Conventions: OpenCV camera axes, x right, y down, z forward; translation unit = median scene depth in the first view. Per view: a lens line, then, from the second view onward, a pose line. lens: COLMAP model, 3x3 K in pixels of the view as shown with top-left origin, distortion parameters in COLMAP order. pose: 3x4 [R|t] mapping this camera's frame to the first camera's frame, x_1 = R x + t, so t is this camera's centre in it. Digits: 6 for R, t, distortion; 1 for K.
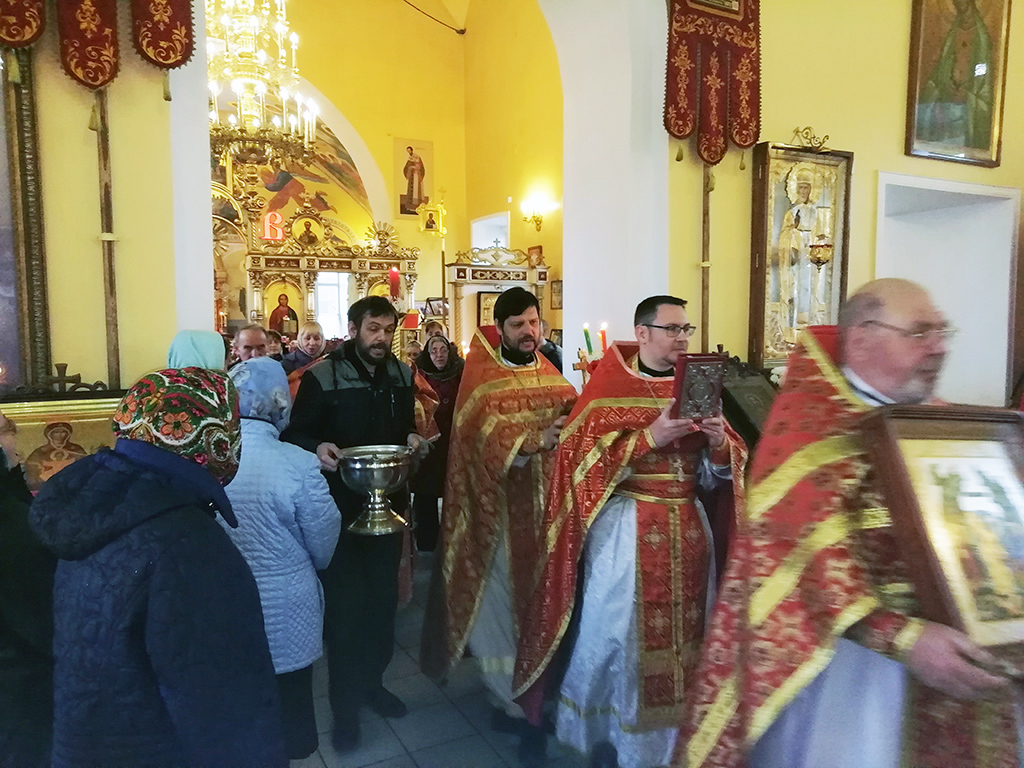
lens RADIAL K [[789.0, 0, 514.4], [0, 789.0, 371.2], [0, 0, 1]] dist [0.034114, -0.013500]
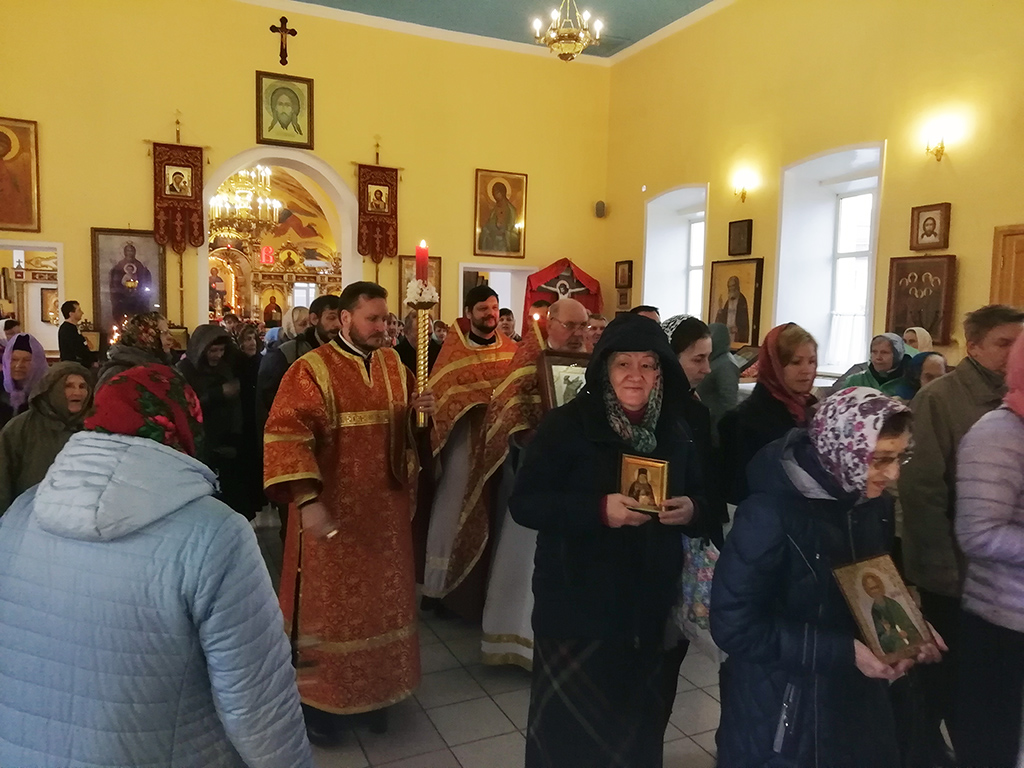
lens RADIAL K [[789.0, 0, 514.4], [0, 789.0, 371.2], [0, 0, 1]] dist [0.034114, -0.013500]
pose [[0.998651, 0.026679, -0.044538, 0.286854], [-0.026543, 0.999641, 0.003647, 0.038799], [0.044620, -0.002460, 0.999001, -0.619303]]
